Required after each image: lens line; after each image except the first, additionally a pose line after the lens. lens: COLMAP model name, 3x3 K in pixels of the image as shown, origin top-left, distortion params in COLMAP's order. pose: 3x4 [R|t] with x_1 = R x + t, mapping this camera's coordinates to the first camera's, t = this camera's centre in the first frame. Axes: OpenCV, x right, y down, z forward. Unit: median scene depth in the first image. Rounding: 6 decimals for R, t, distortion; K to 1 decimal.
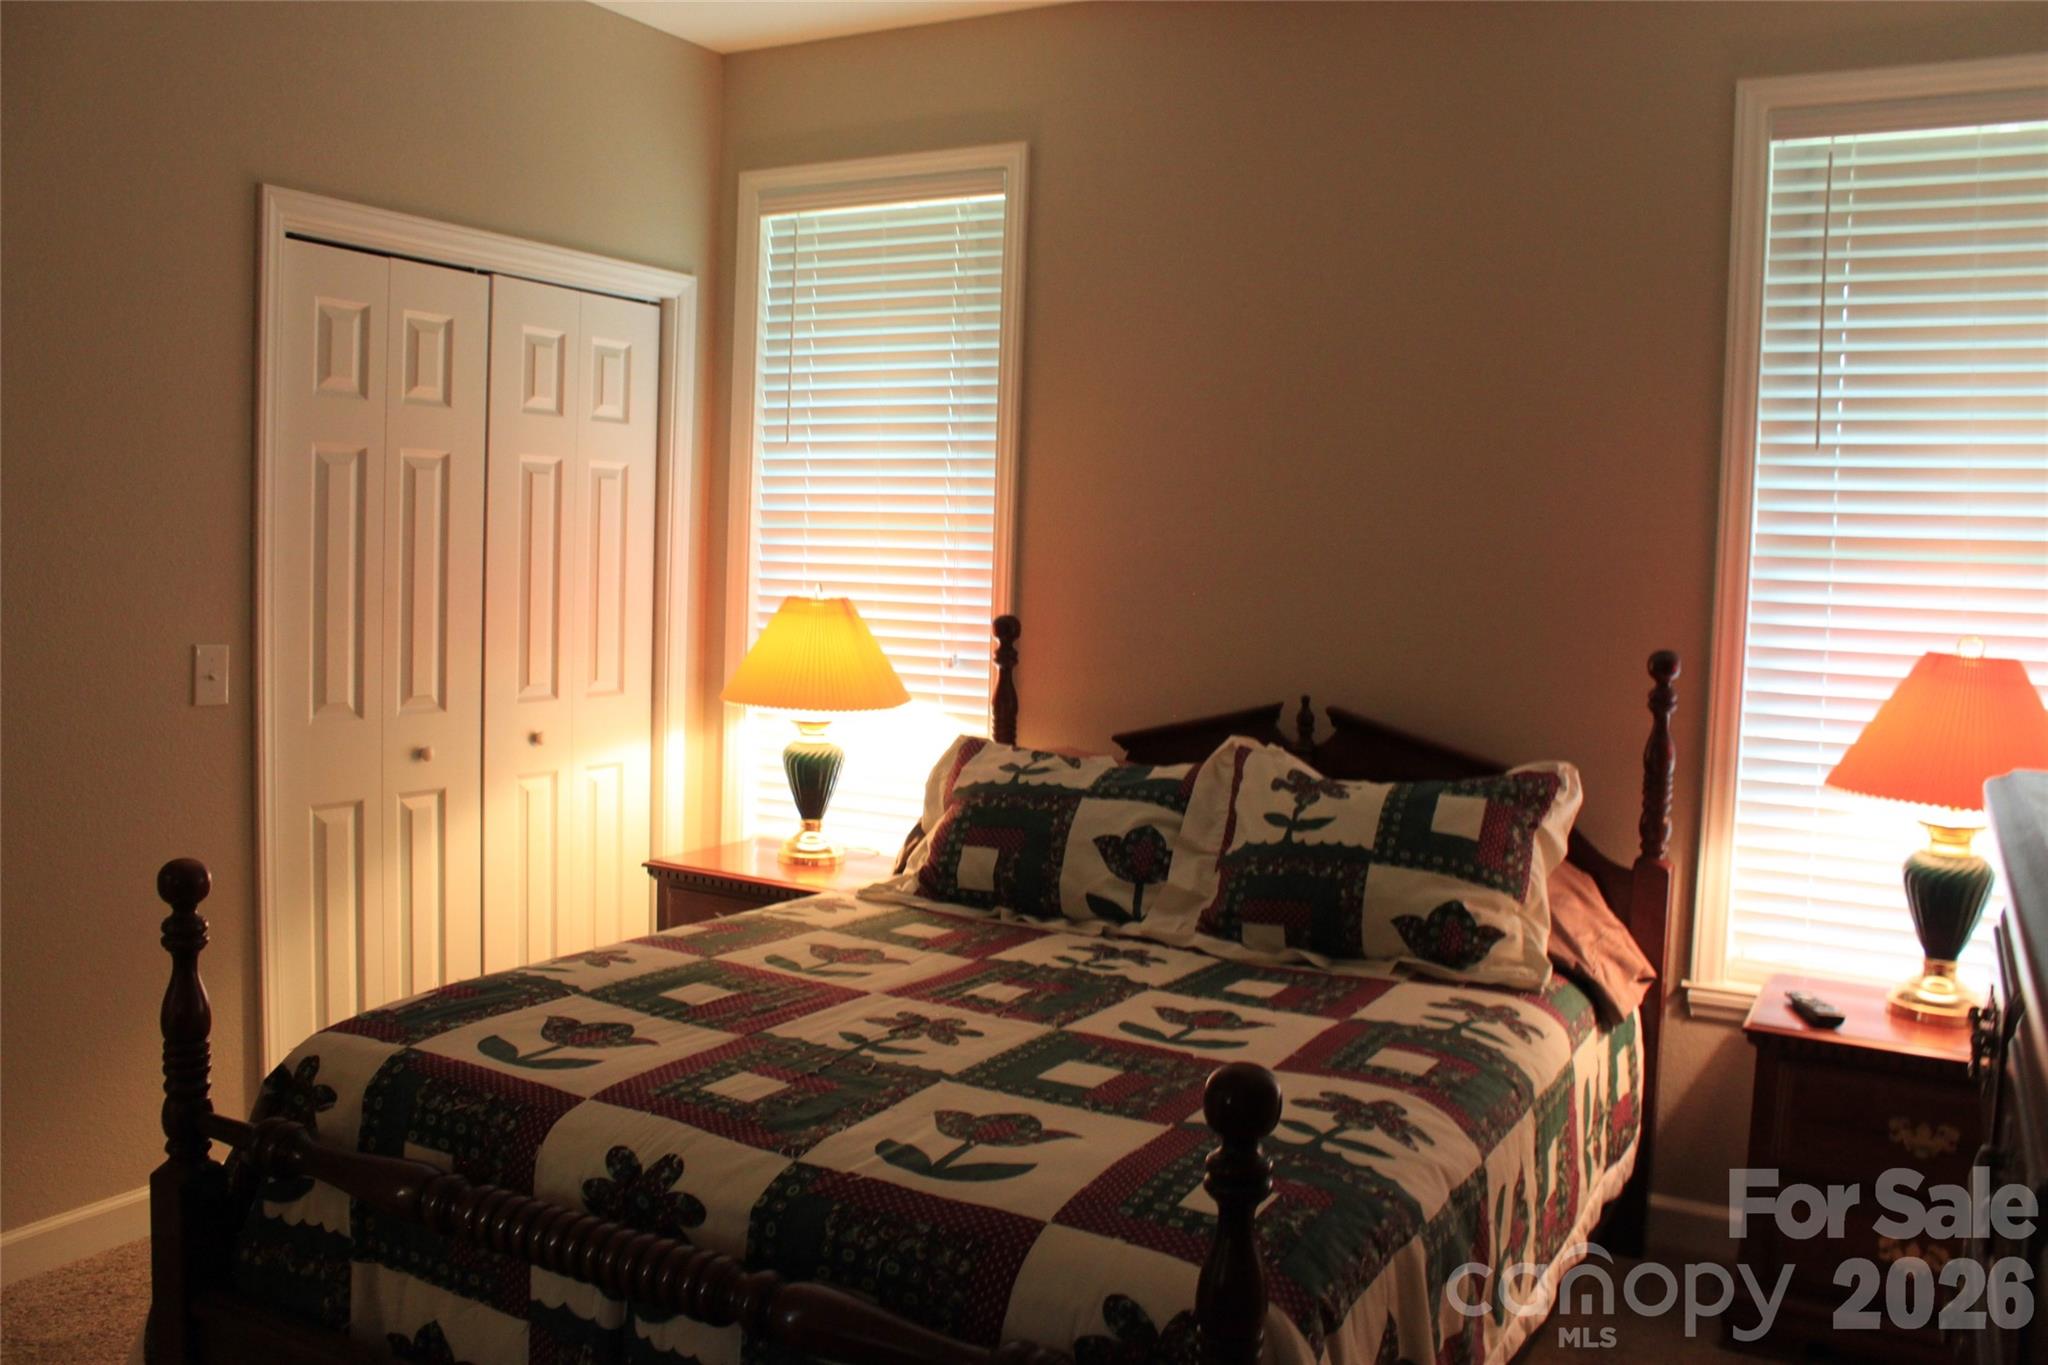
lens RADIAL K [[1694.2, 0, 1021.7], [0, 1694.2, 689.3], [0, 0, 1]] dist [-0.167477, 0.147891]
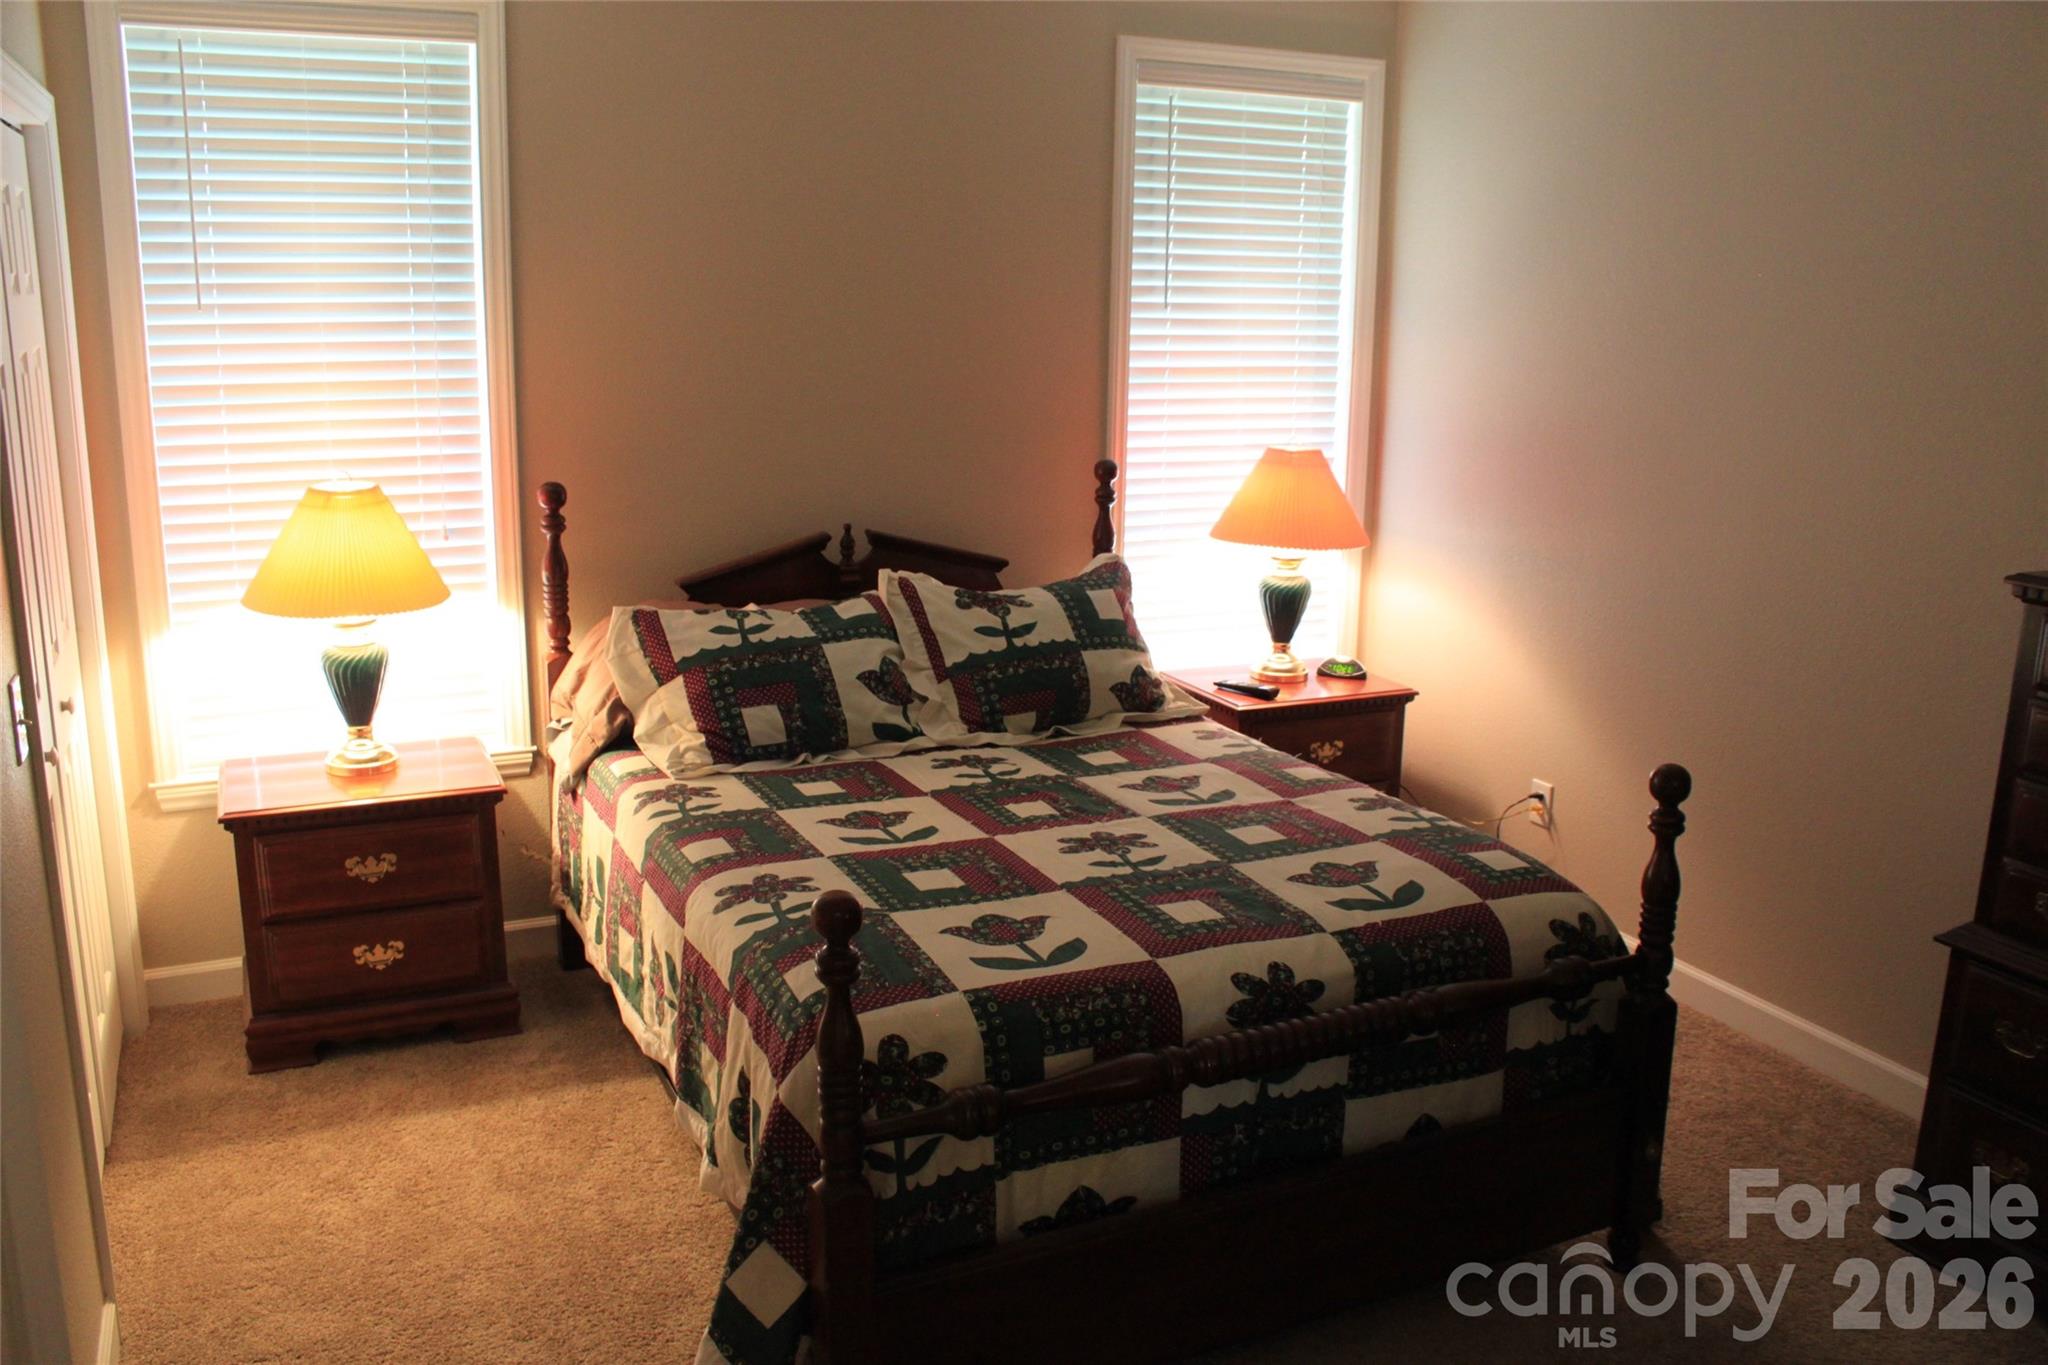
lens RADIAL K [[1694.2, 0, 1022.1], [0, 1694.2, 684.8], [0, 0, 1]] dist [-0.167477, 0.147891]
pose [[0.583582, -0.213219, 0.783562, -0.912487], [0.069400, 0.974479, 0.213483, -0.167056], [-0.809083, -0.070206, 0.583486, 0.255564]]
